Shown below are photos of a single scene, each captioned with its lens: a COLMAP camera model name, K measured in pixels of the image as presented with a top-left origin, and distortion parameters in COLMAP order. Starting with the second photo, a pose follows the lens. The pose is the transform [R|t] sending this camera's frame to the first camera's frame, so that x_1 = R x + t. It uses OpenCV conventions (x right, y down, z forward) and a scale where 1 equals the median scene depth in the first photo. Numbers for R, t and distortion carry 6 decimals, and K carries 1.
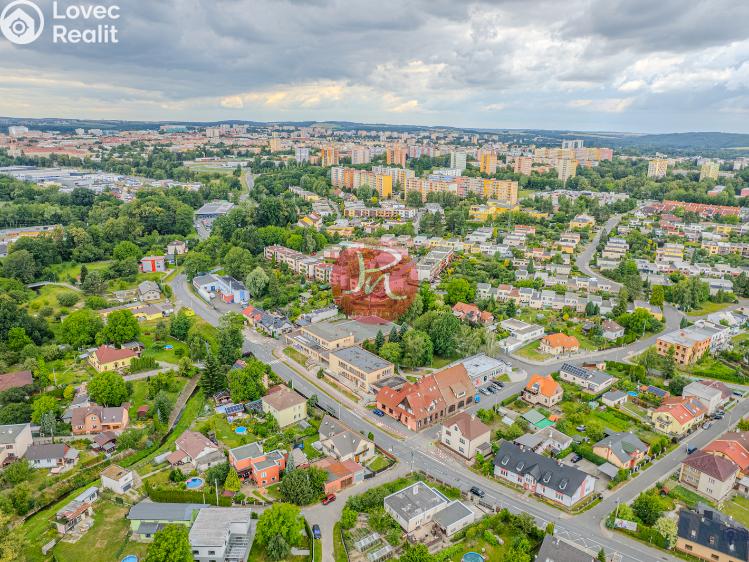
lens RADIAL K [[541.7, 0, 379.2], [0, 541.7, 284.0], [0, 0, 1]] dist [-0.075281, 0.066226]
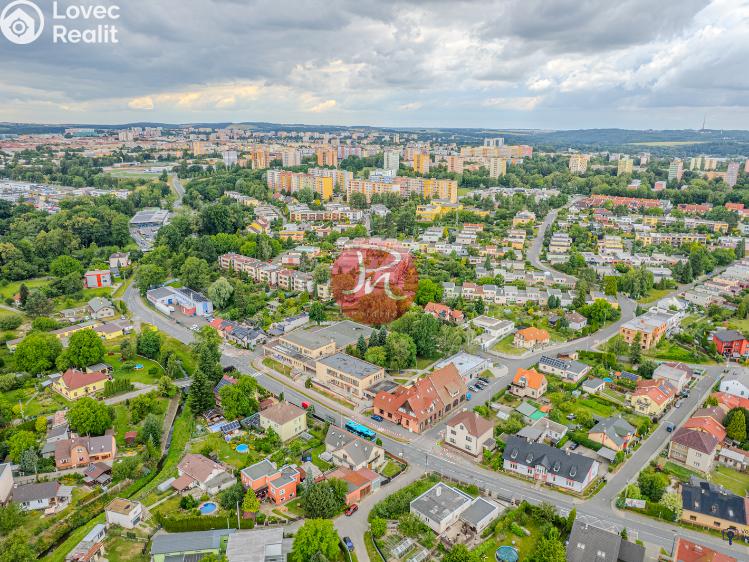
lens RADIAL K [[541.7, 0, 379.2], [0, 541.7, 284.0], [0, 0, 1]] dist [-0.075281, 0.066226]
pose [[0.988866, -0.049754, 0.140247, -0.106761], [0.049669, 0.998757, 0.004106, -0.011986], [-0.140277, 0.002906, 0.990108, 0.005229]]
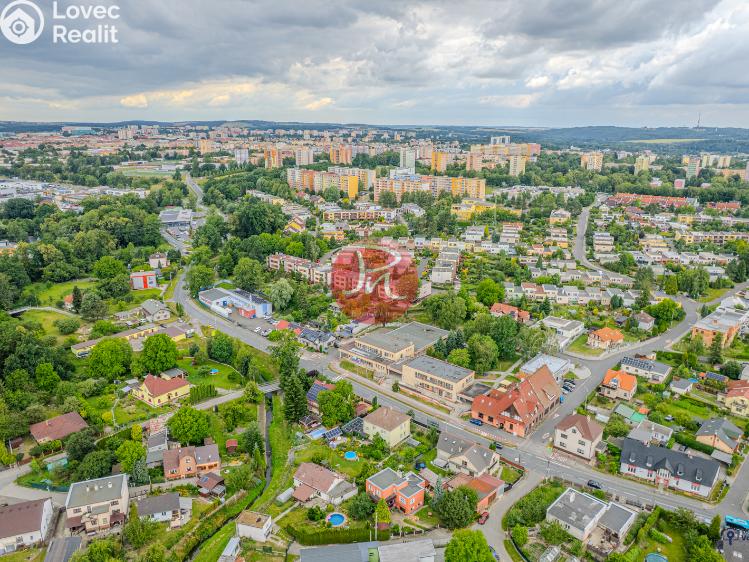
lens RADIAL K [[541.7, 0, 379.2], [0, 541.7, 284.0], [0, 0, 1]] dist [-0.075281, 0.066226]
pose [[0.986588, -0.055250, 0.153598, -0.268255], [0.054509, 0.998472, 0.009033, -0.027713], [-0.153862, -0.000540, 0.988092, 0.045777]]
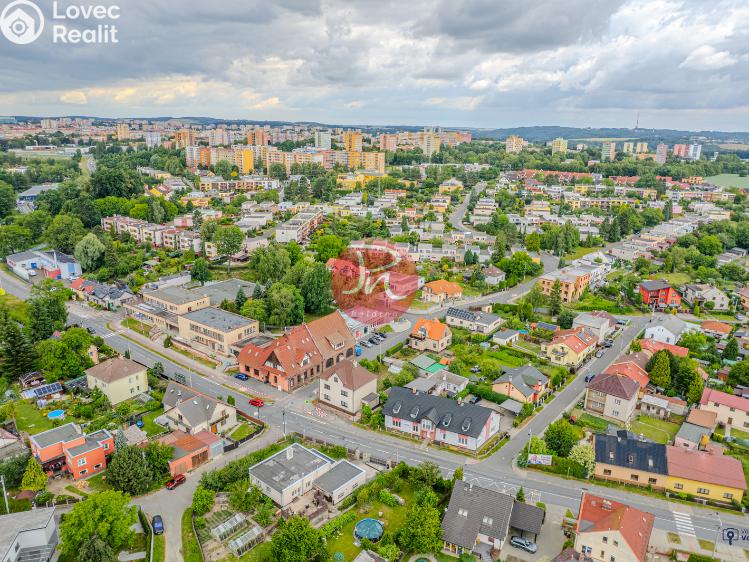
lens RADIAL K [[541.7, 0, 379.2], [0, 541.7, 284.0], [0, 0, 1]] dist [-0.075281, 0.066226]
pose [[0.970802, -0.064664, 0.231002, 0.018923], [0.063878, 0.997898, 0.010888, 0.087597], [-0.231220, 0.004186, 0.972892, 0.131986]]
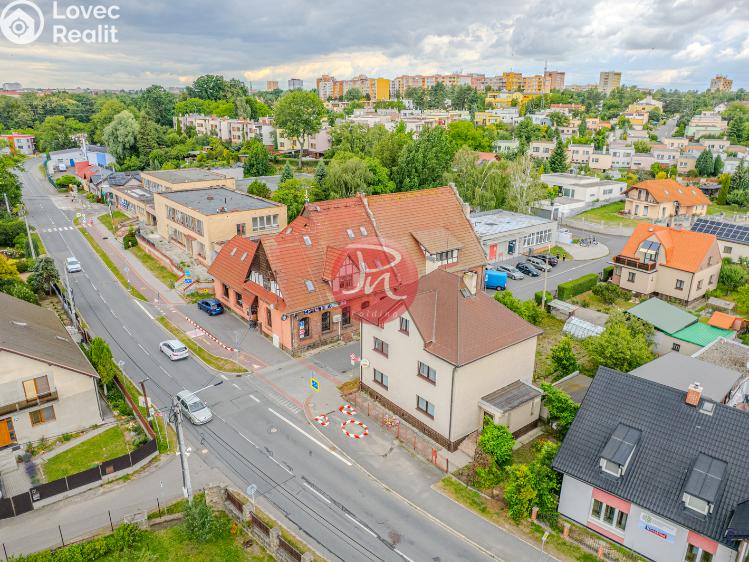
lens RADIAL K [[541.7, 0, 379.2], [0, 541.7, 284.0], [0, 0, 1]] dist [-0.075281, 0.066226]
pose [[0.999405, 0.007221, -0.033737, 0.104063], [-0.005838, 0.999146, 0.040899, 0.177700], [0.034004, -0.040678, 0.998594, 0.553313]]
